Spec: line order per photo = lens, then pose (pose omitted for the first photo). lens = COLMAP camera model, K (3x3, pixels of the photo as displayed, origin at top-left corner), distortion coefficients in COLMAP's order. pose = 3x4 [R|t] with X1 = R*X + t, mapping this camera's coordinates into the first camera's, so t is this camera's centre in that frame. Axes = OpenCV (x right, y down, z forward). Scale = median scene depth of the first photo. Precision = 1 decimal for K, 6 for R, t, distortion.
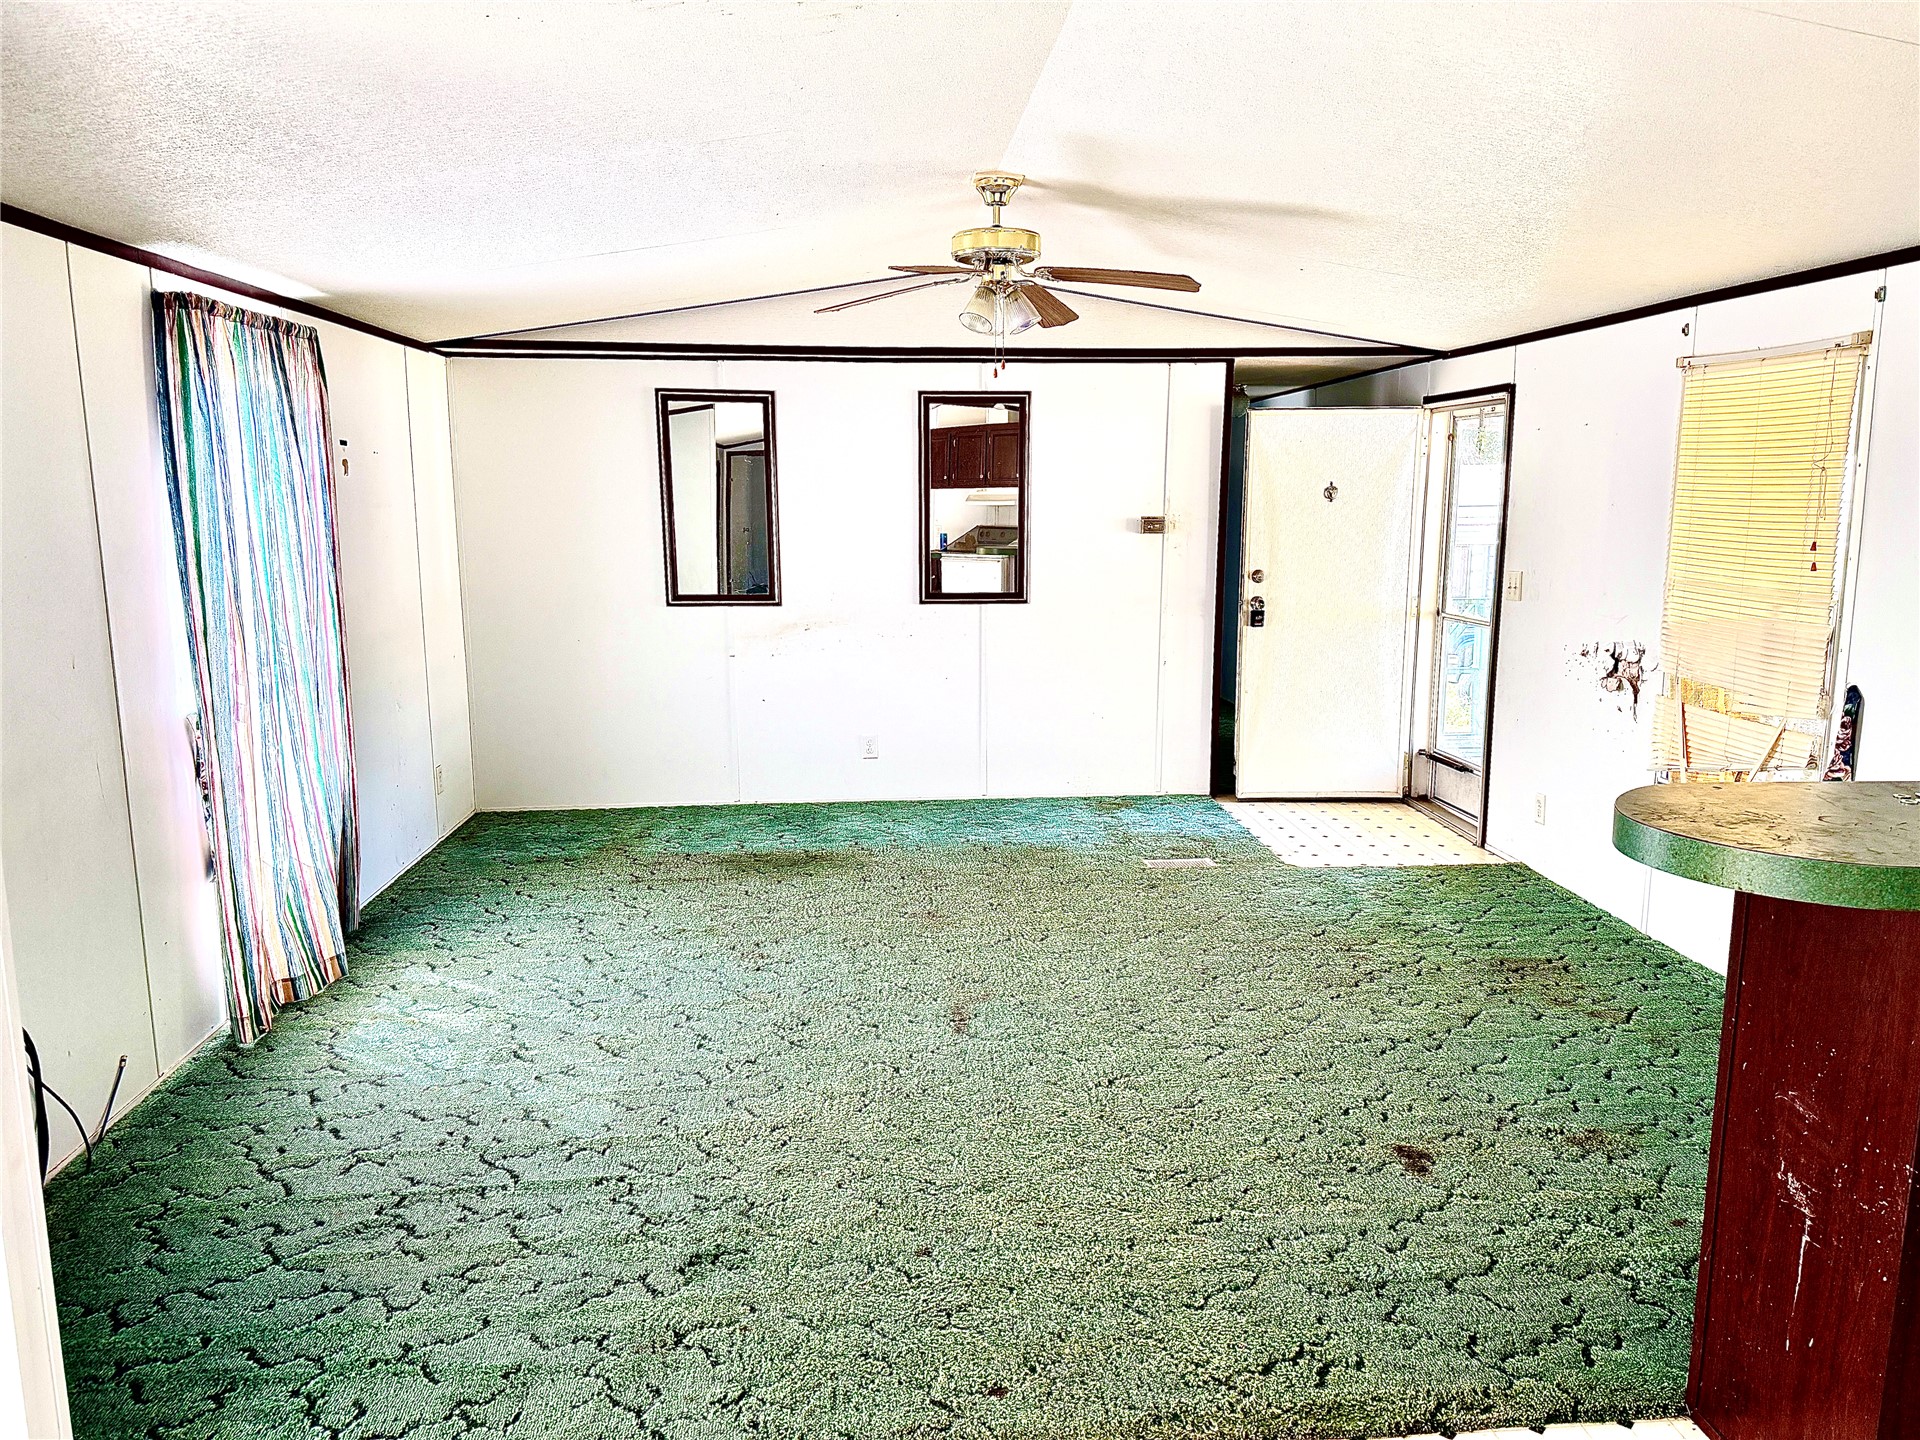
lens RADIAL K [[1436.2, 0, 936.0], [0, 1436.2, 714.5], [0, 0, 1]] dist [0.108022, -0.165332]
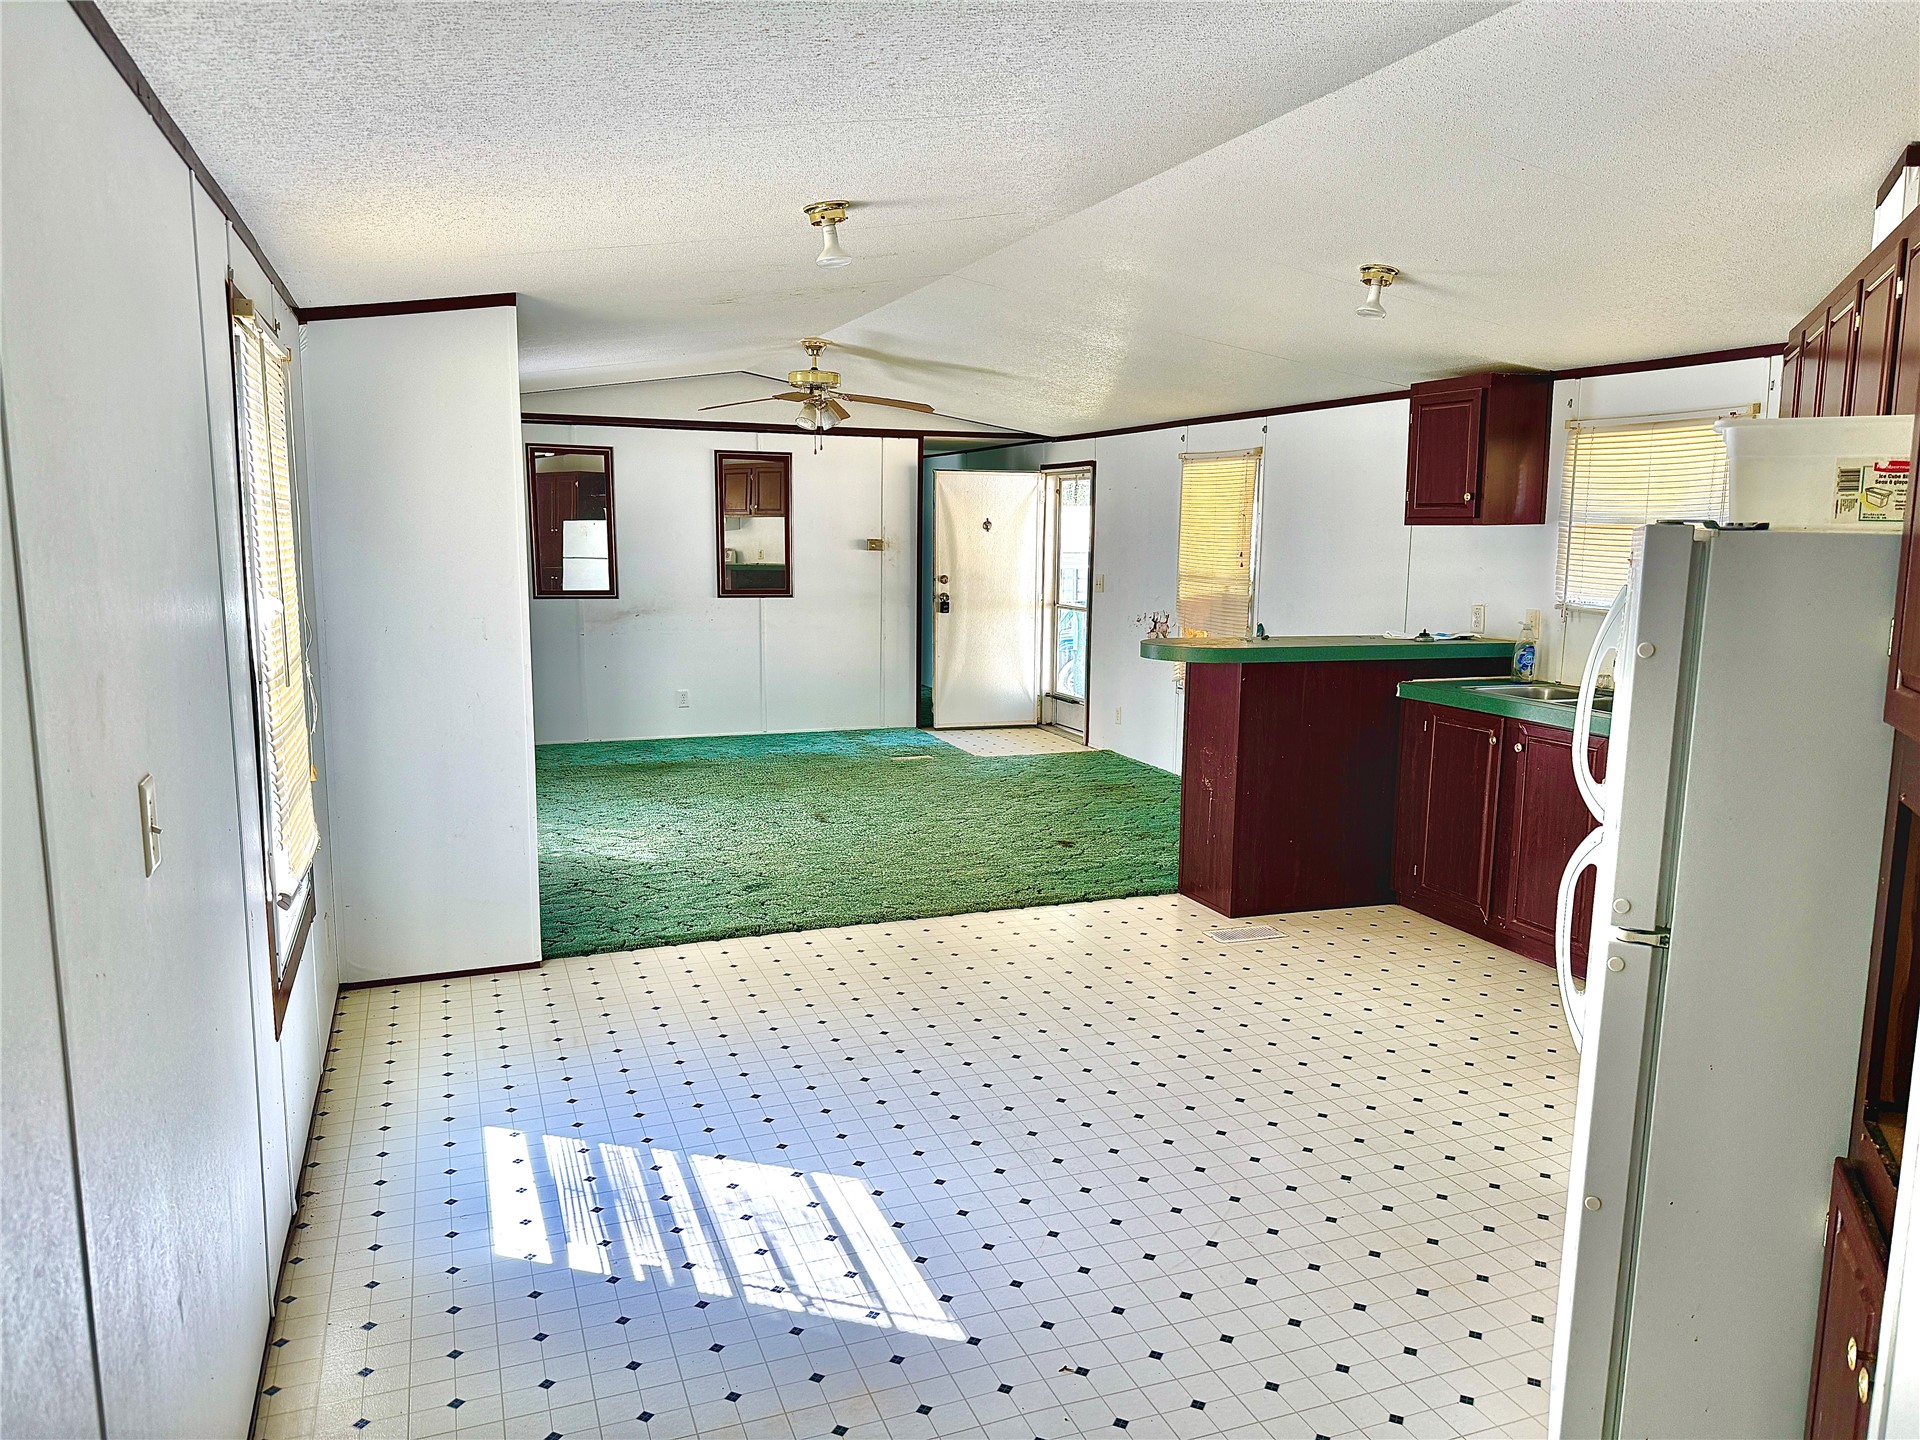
lens RADIAL K [[1356.2, 0, 967.6], [0, 1356.2, 728.6], [0, 0, 1]] dist [0.004762, -0.001473]
pose [[0.960142, -0.032267, 0.277644, -0.159820], [0.033433, 0.999441, 0.000534, 0.063148], [-0.277506, 0.008770, 0.960684, -0.388158]]
